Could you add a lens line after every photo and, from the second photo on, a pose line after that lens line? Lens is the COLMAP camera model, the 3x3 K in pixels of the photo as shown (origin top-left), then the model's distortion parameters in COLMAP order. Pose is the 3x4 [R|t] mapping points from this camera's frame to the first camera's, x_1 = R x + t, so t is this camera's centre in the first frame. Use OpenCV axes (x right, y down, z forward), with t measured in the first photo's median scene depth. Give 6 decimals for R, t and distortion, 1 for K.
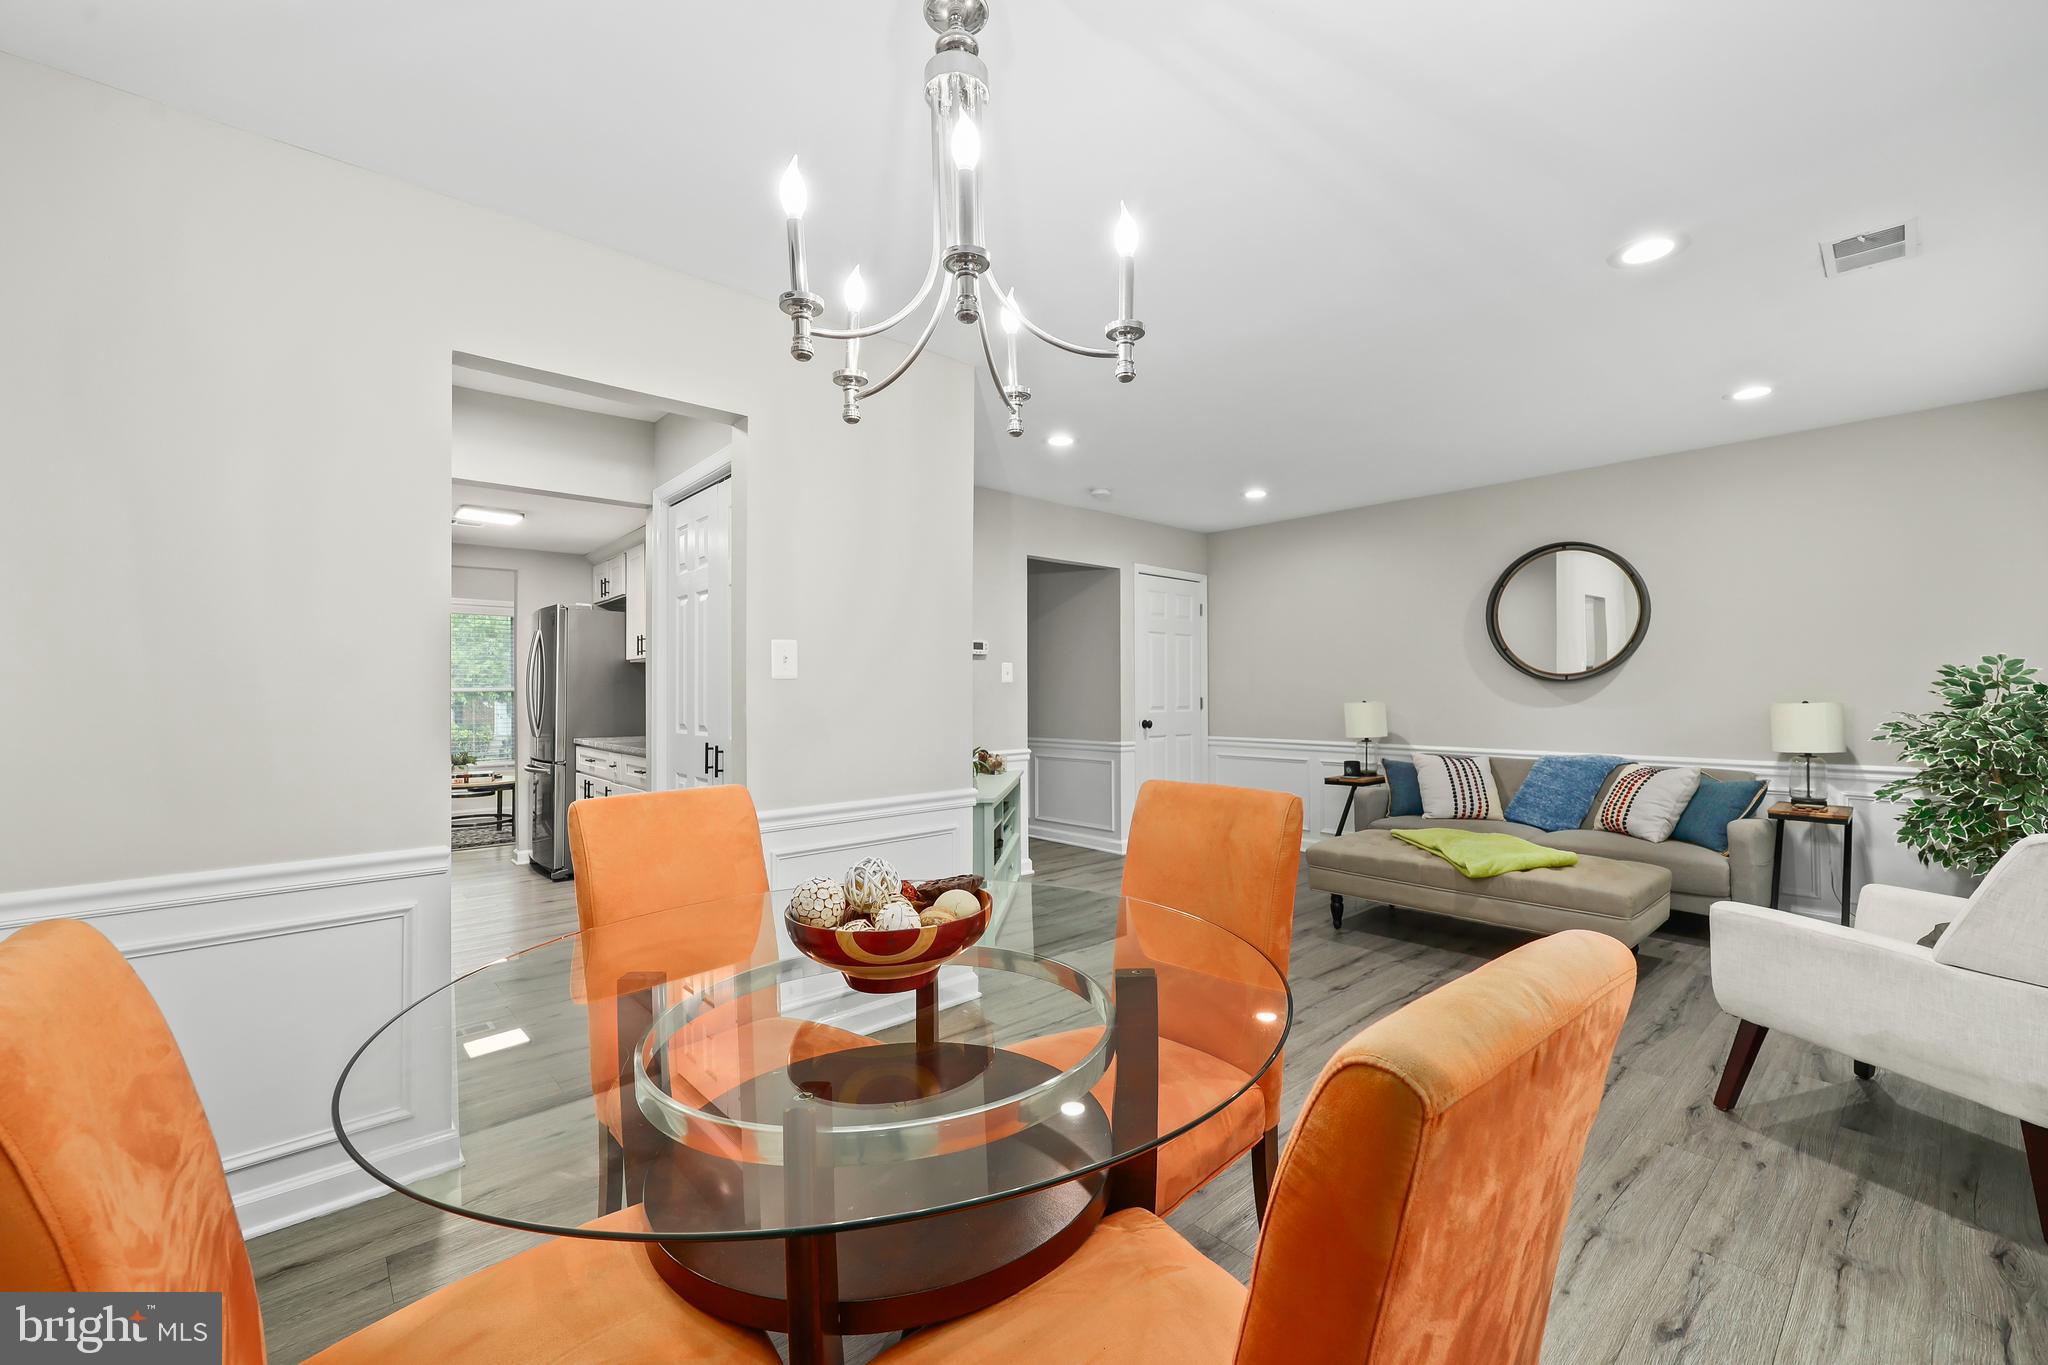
lens RADIAL K [[828.2, 0, 1024.0], [0, 828.2, 682.5], [0, 0, 1]] dist [0.001262, 0.000279]
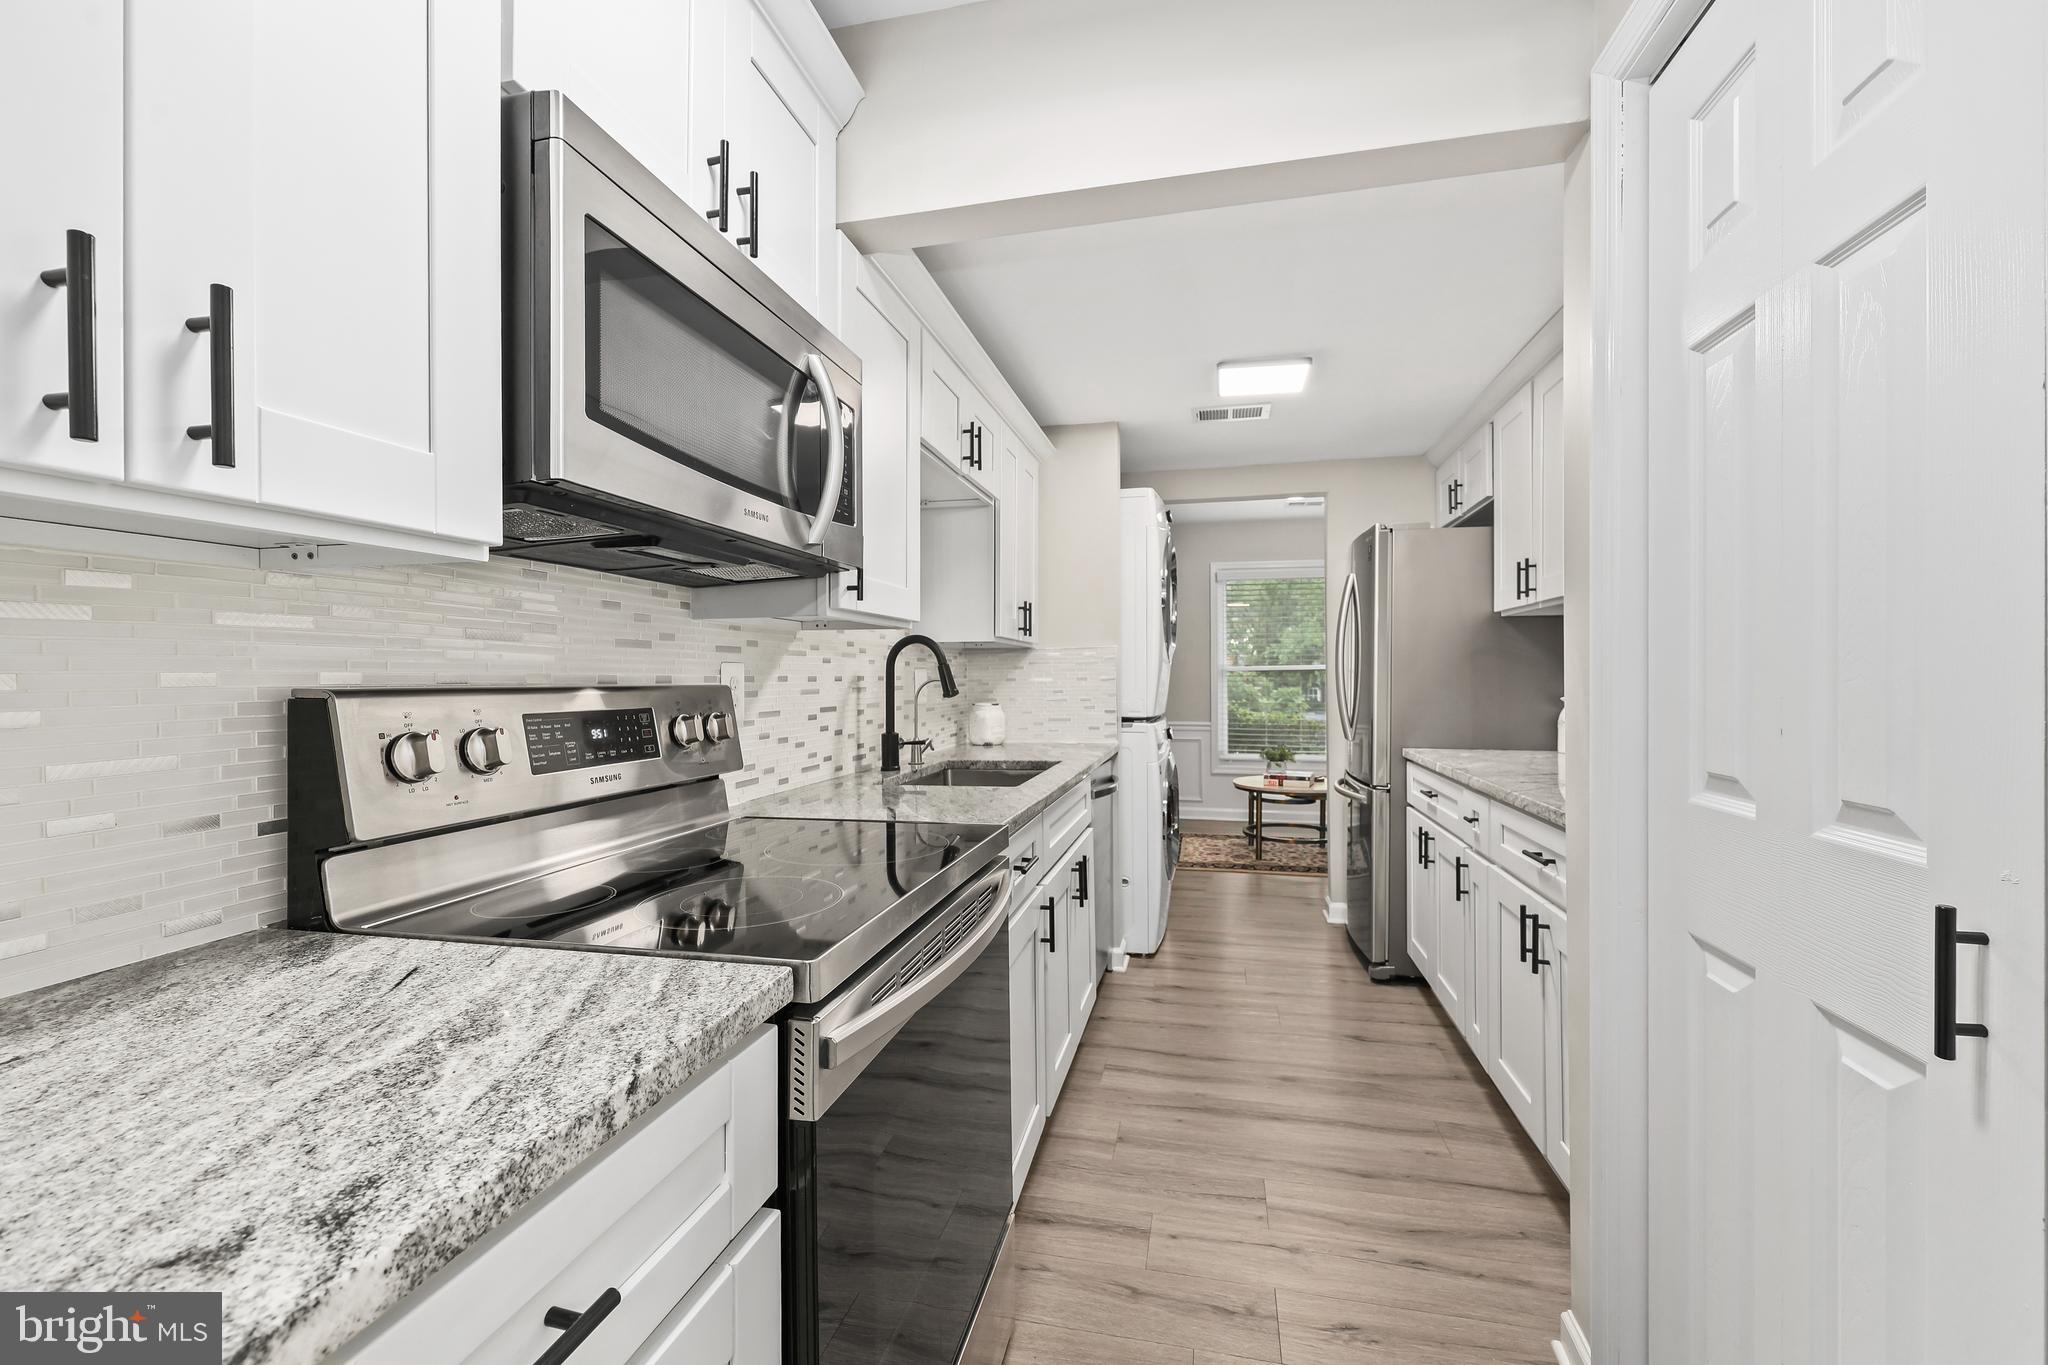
lens RADIAL K [[828.2, 0, 1024.0], [0, 828.2, 682.5], [0, 0, 1]] dist [0.001262, 0.000279]
pose [[0.582956, 0.005564, -0.812485, -0.221464], [0.009026, 0.999871, 0.013323, 0.010616], [0.812454, -0.015100, 0.582830, 0.437025]]
